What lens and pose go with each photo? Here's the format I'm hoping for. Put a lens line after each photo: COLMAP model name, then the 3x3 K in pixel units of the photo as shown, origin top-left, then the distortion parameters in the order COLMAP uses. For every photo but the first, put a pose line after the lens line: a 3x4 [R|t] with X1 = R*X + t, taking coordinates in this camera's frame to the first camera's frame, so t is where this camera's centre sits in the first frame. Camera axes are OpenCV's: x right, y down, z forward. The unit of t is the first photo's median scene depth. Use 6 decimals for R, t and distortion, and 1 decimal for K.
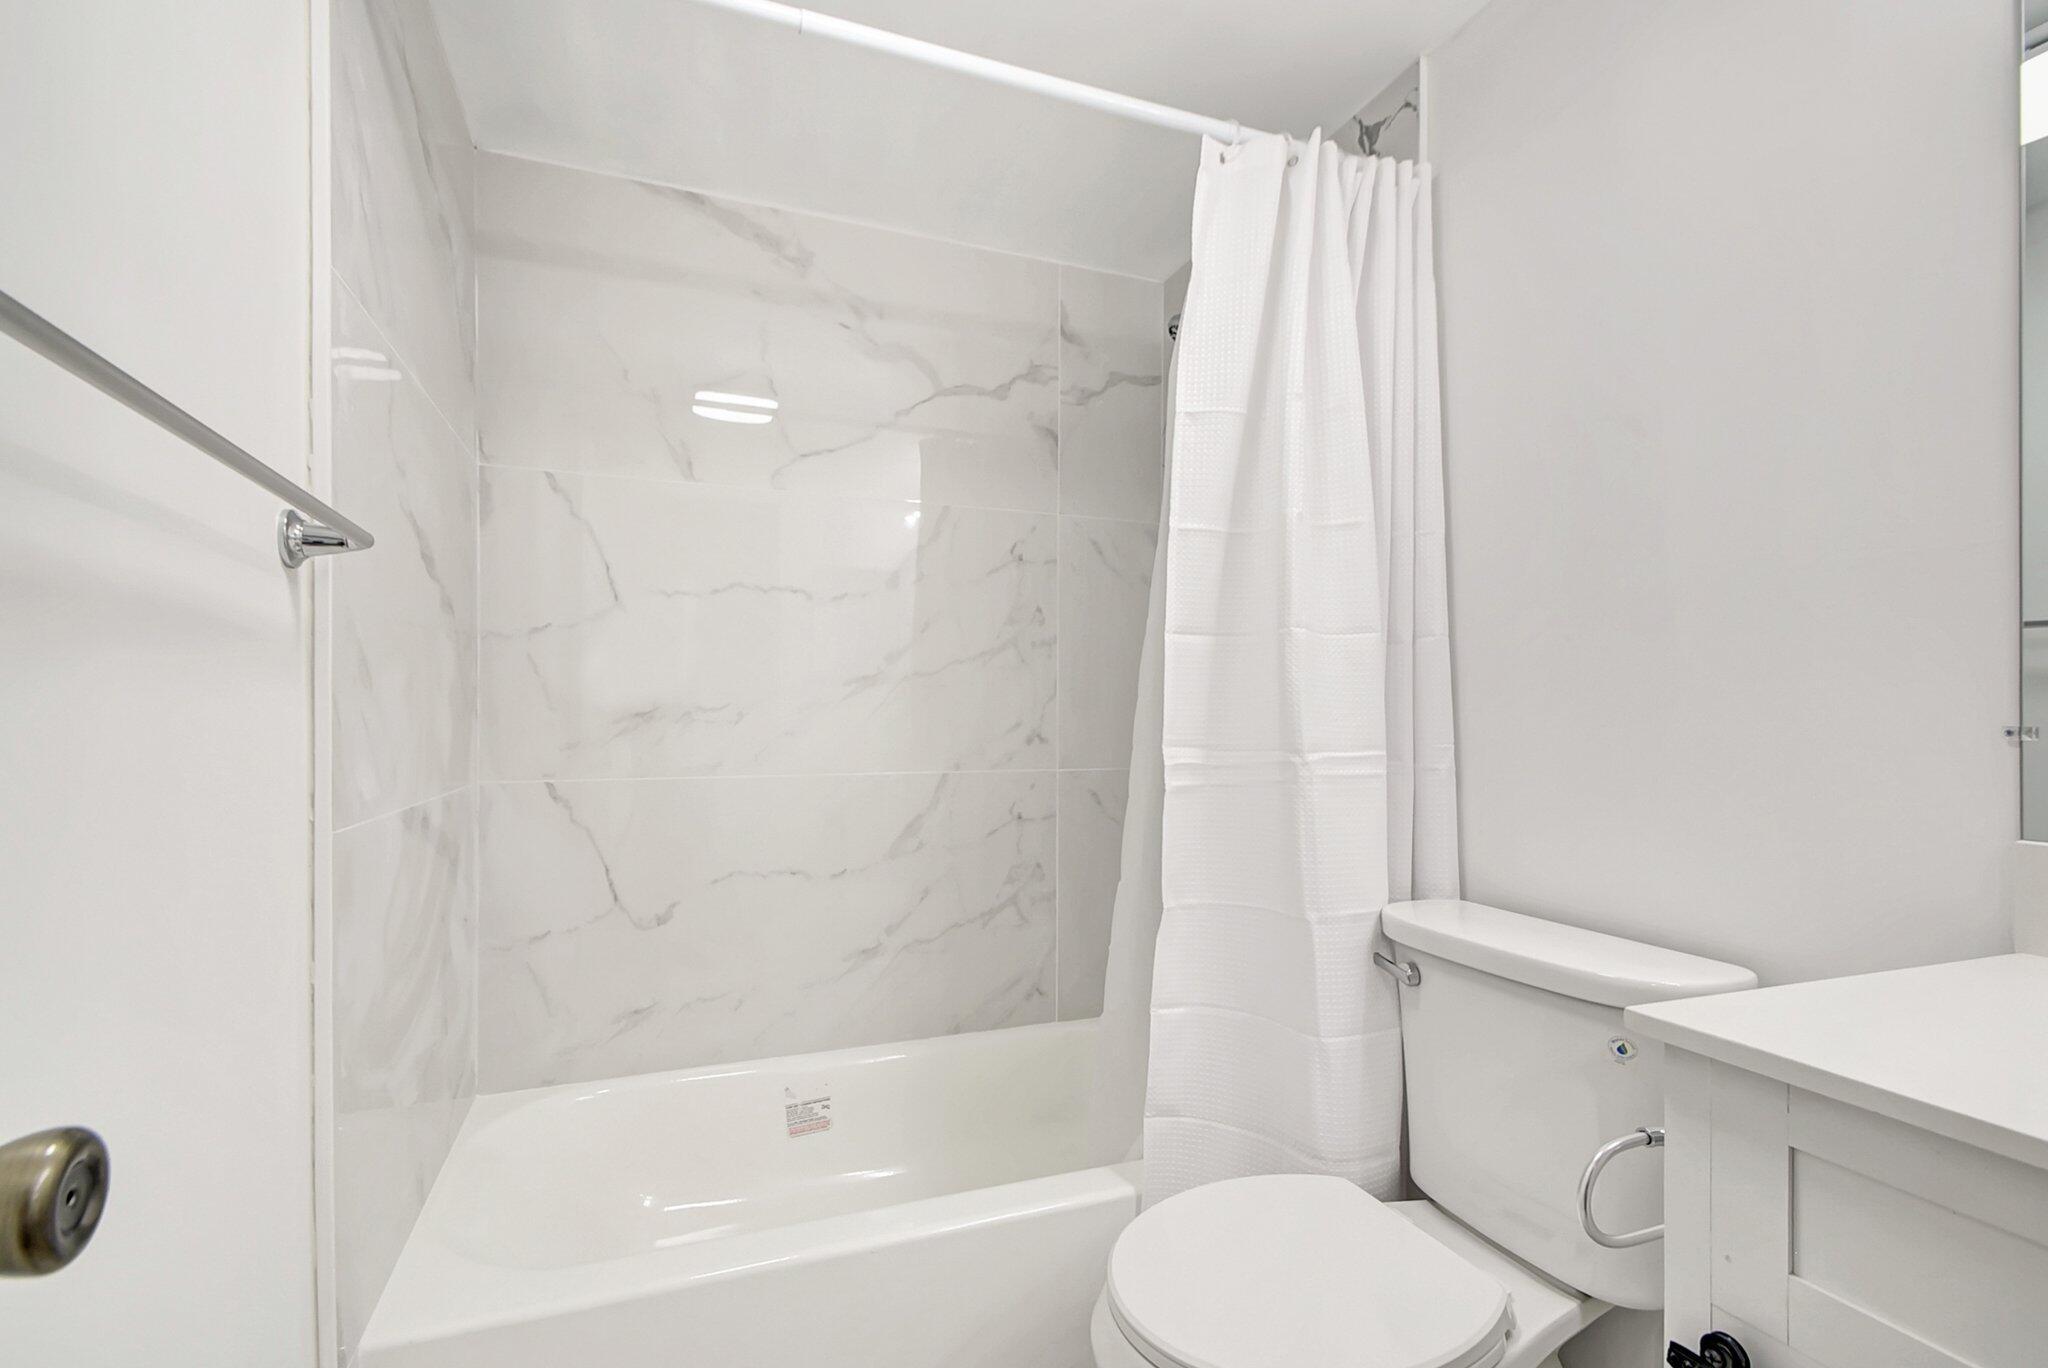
lens RADIAL K [[916.8, 0, 1005.3], [0, 916.8, 681.4], [0, 0, 1]] dist [0.018628, 0.000014]
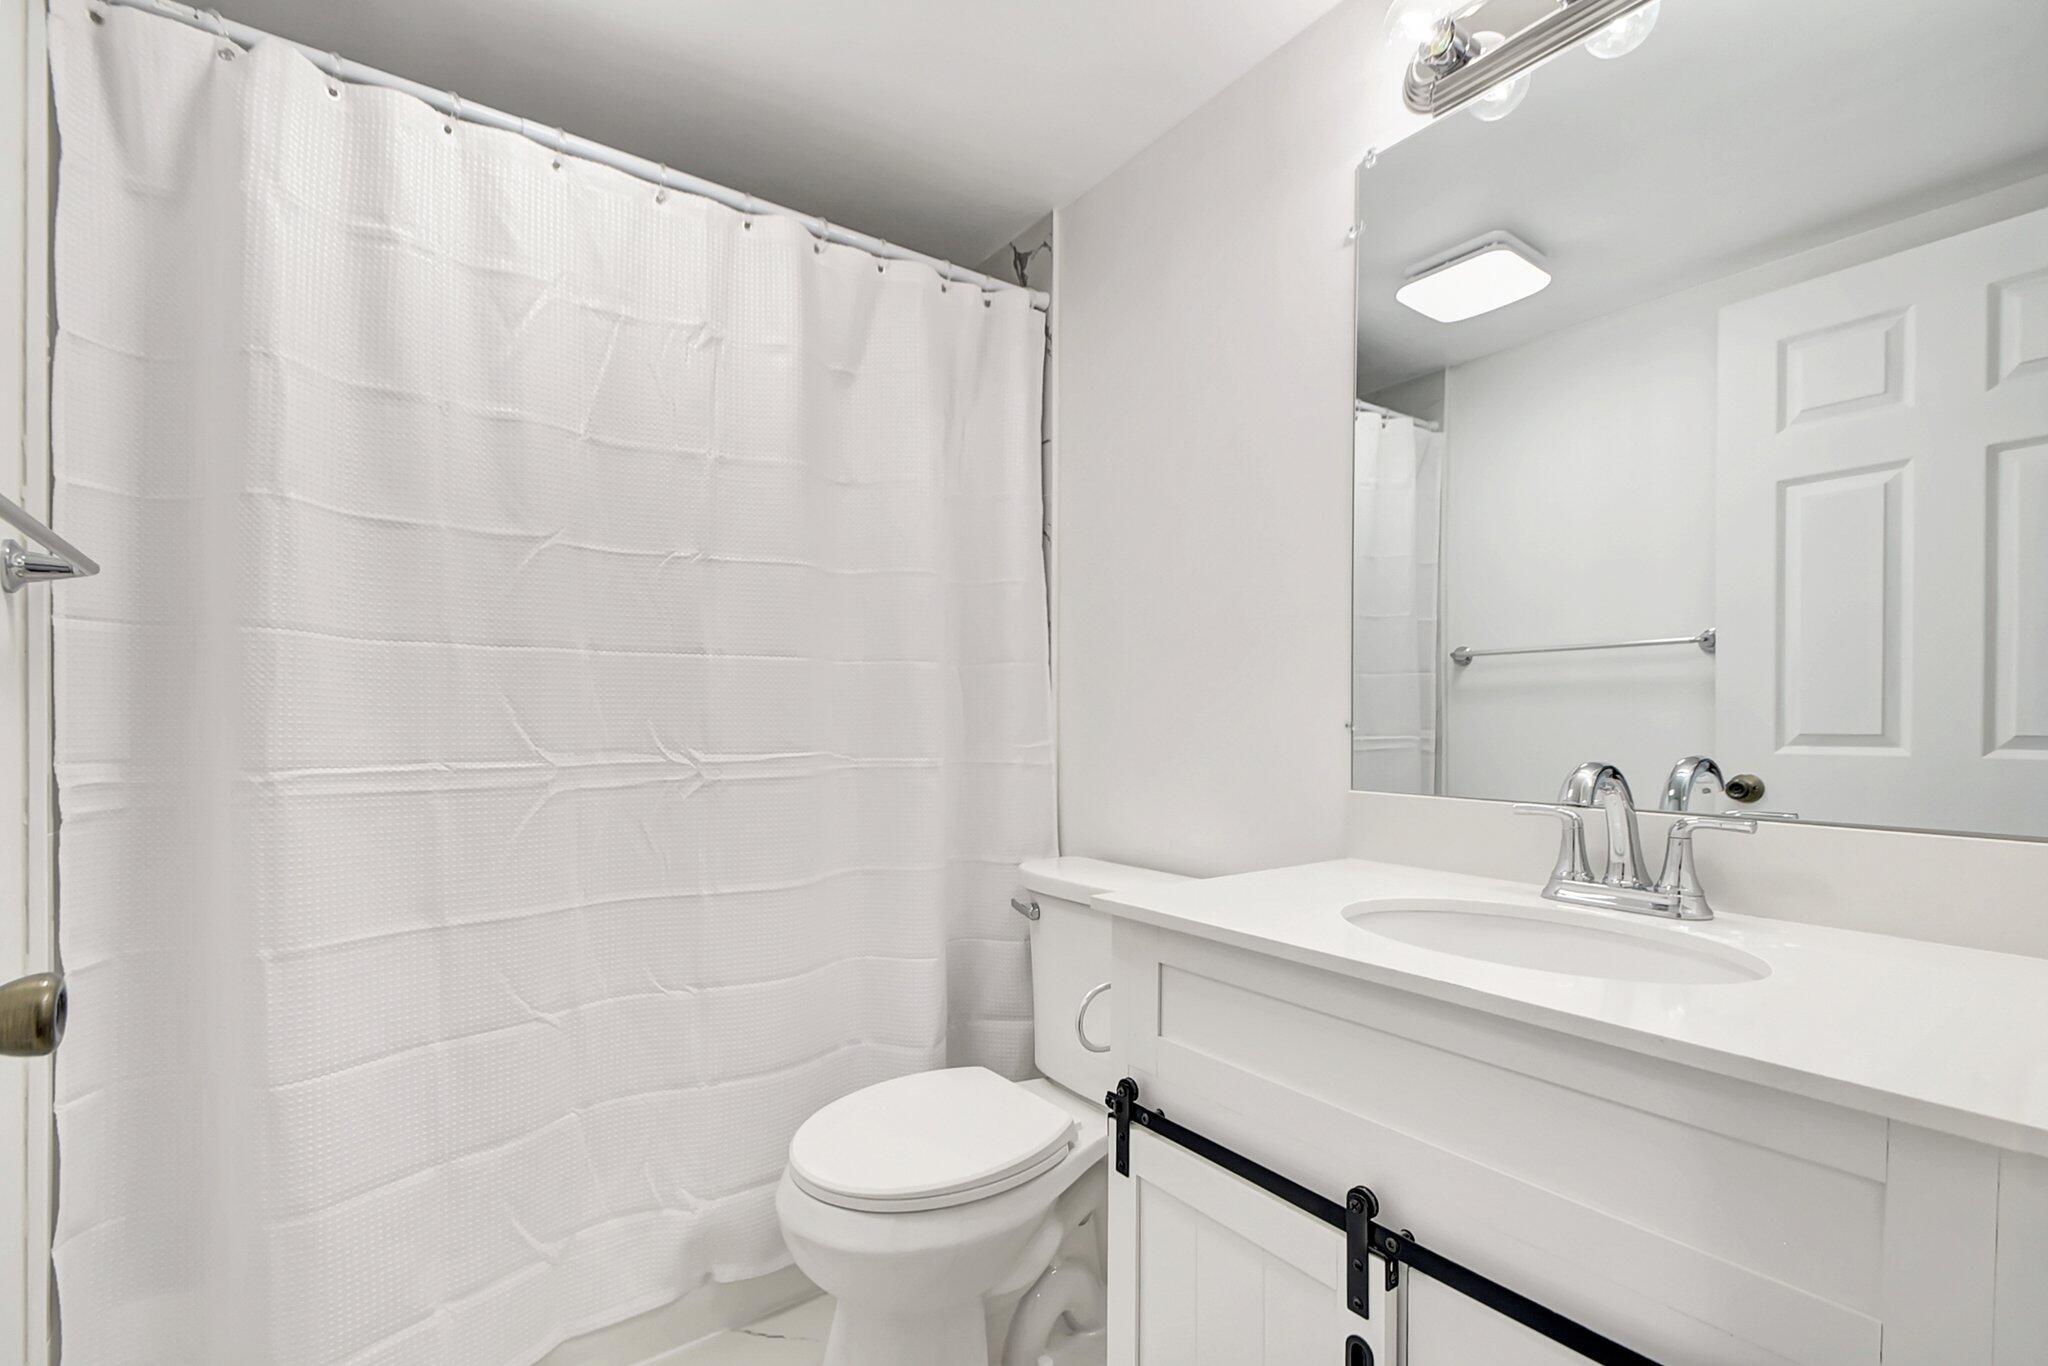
lens RADIAL K [[916.8, 0, 1005.3], [0, 916.8, 680.4], [0, 0, 1]] dist [0.018628, 0.000014]
pose [[0.964973, 0.000886, 0.262347, 0.067826], [-0.000011, 0.999994, -0.003339, -0.013793], [-0.262348, 0.003219, 0.964968, -0.353826]]
